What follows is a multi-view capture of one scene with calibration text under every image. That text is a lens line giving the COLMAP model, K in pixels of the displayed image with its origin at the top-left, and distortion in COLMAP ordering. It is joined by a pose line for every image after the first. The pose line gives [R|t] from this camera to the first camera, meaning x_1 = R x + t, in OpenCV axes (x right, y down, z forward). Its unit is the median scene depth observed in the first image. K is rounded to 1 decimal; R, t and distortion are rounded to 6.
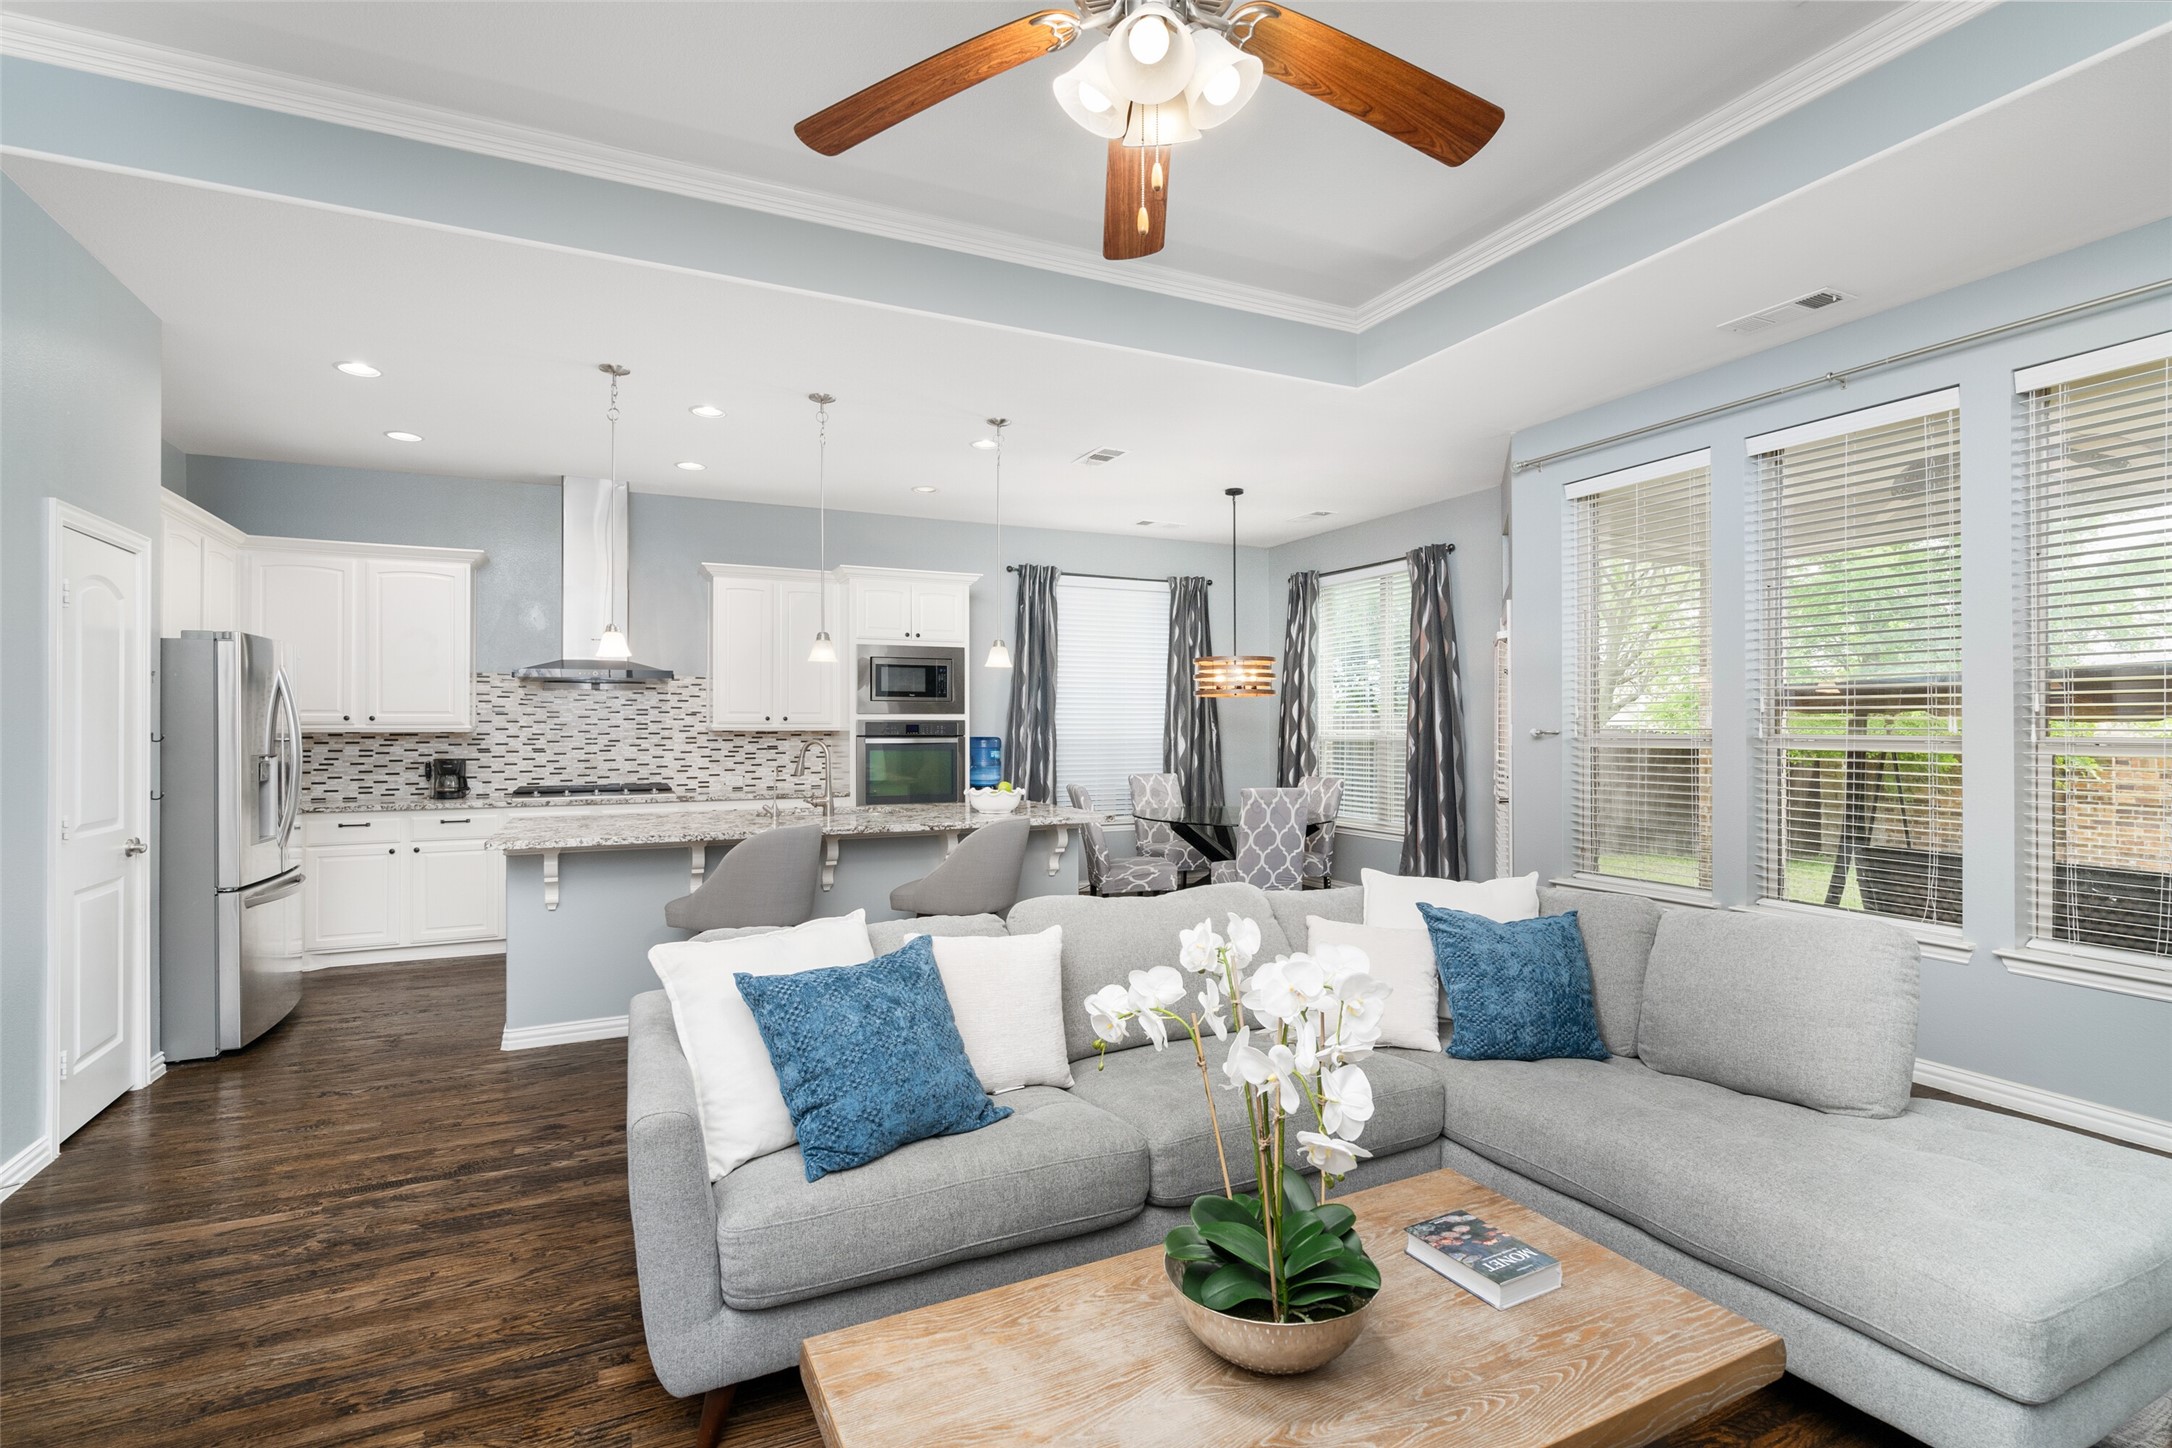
lens RADIAL K [[977.8, 0, 1098.2], [0, 977.8, 726.4], [0, 0, 1]] dist [-0.001190, -0.000231]
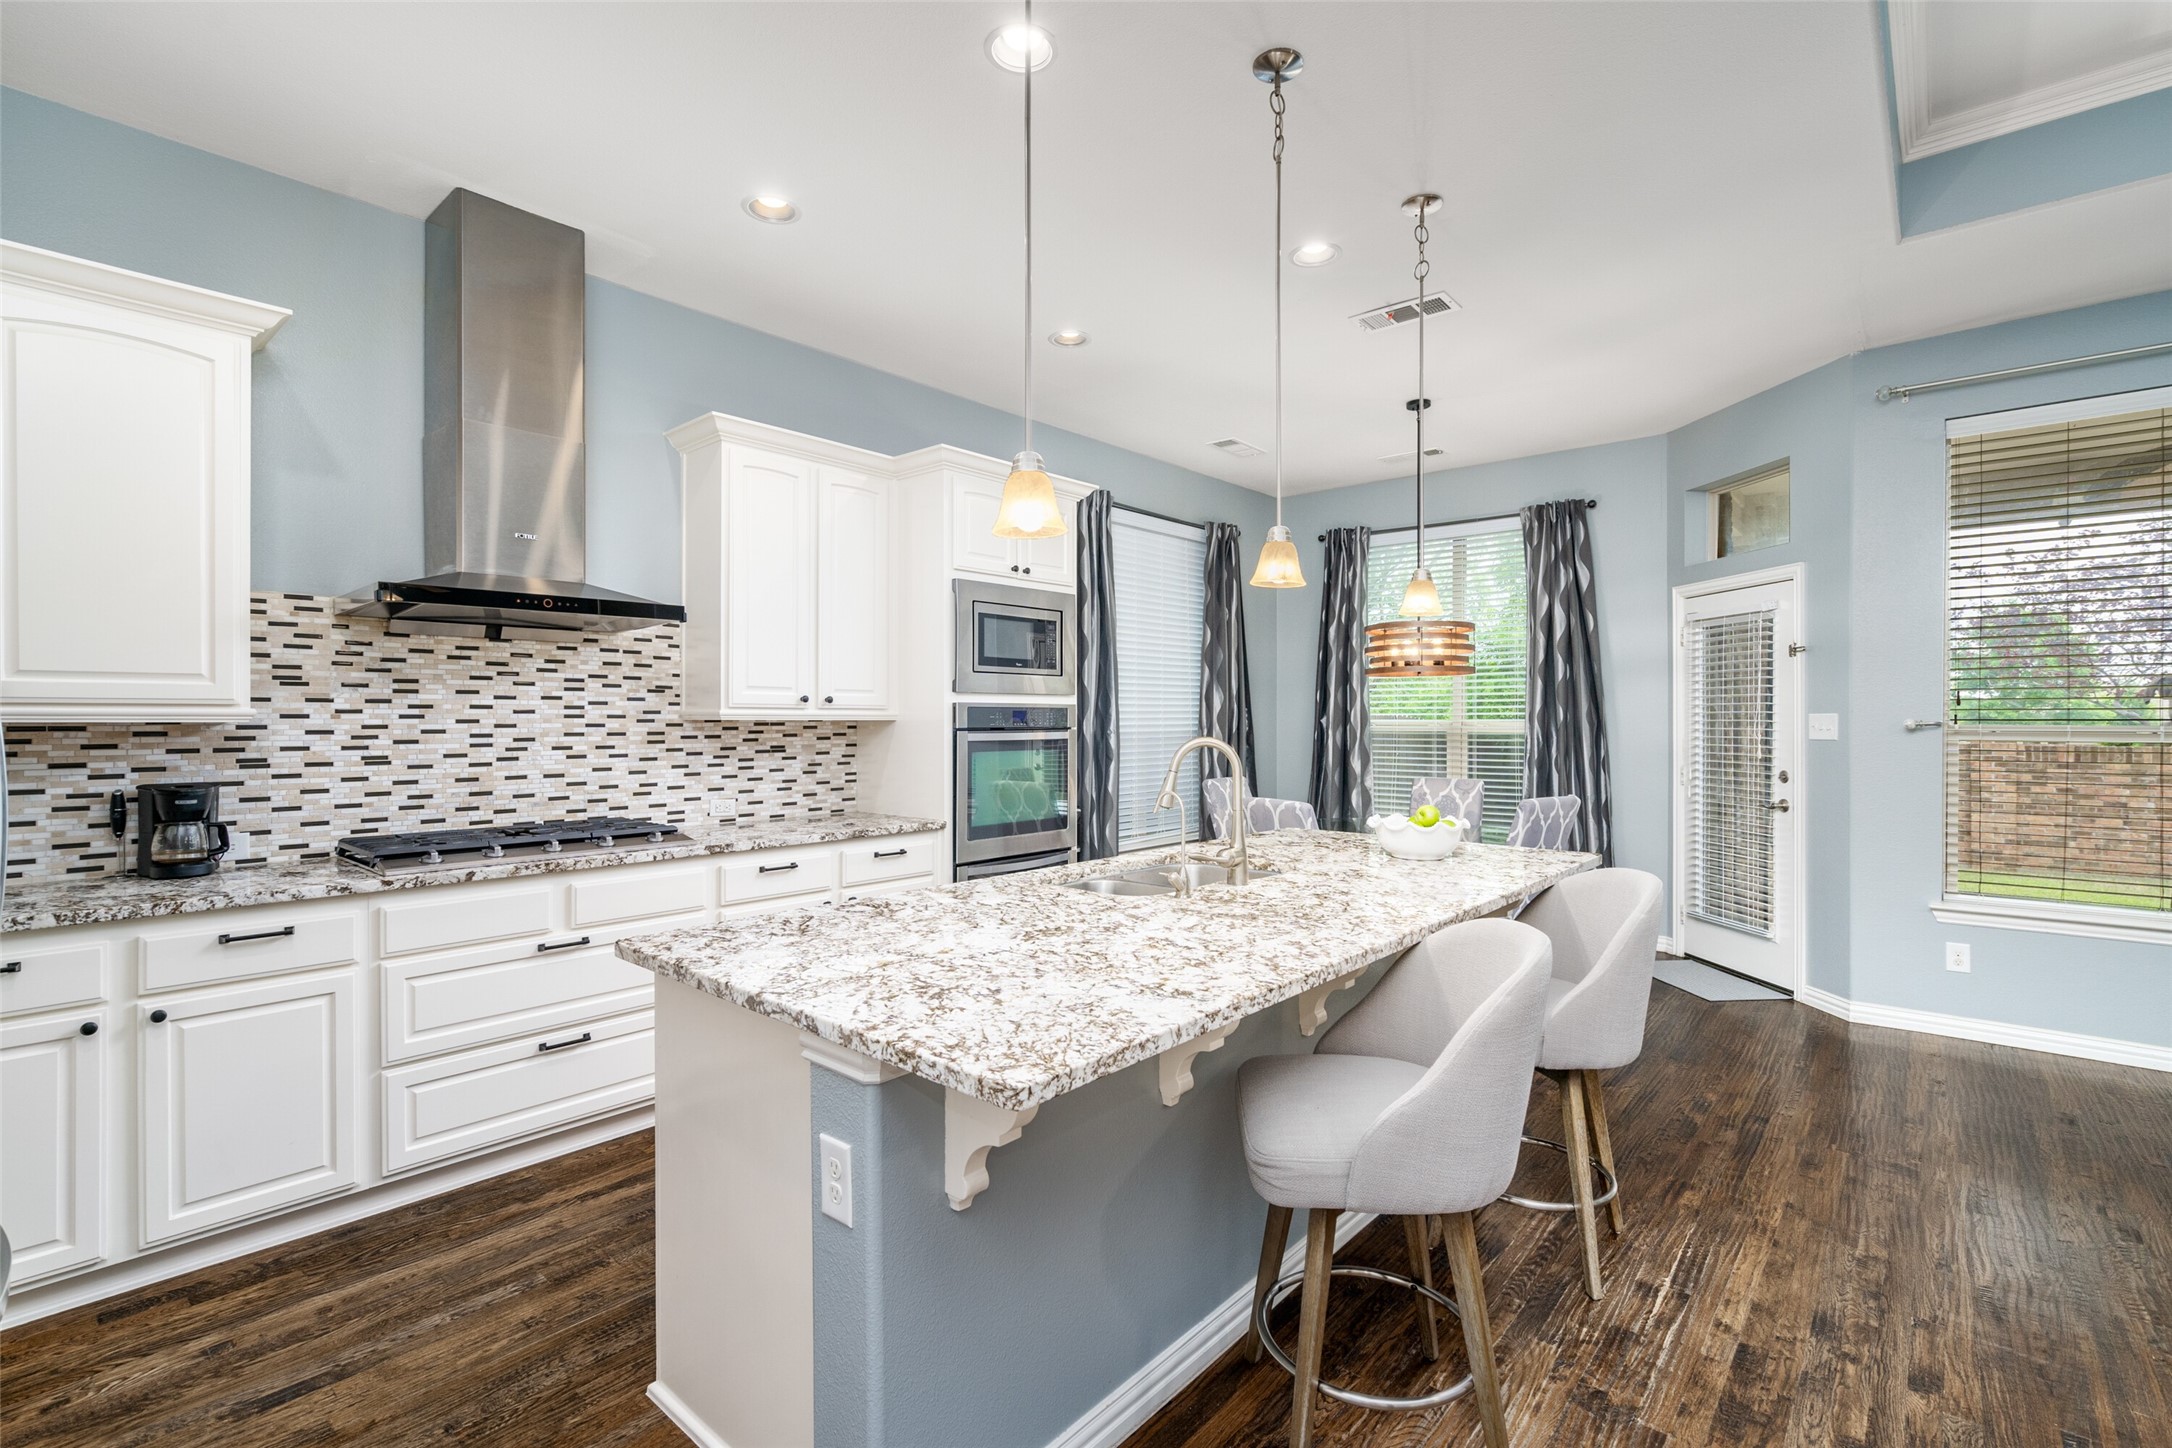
lens RADIAL K [[1001.2, 0, 1086.0], [0, 1001.2, 724.0], [0, 0, 1]] dist [-0.013199, 0.004833]
pose [[0.932681, -0.000449, 0.360703, -0.405382], [-0.002341, 0.999971, 0.007298, 0.001985], [-0.360696, -0.007651, 0.932652, 0.400430]]
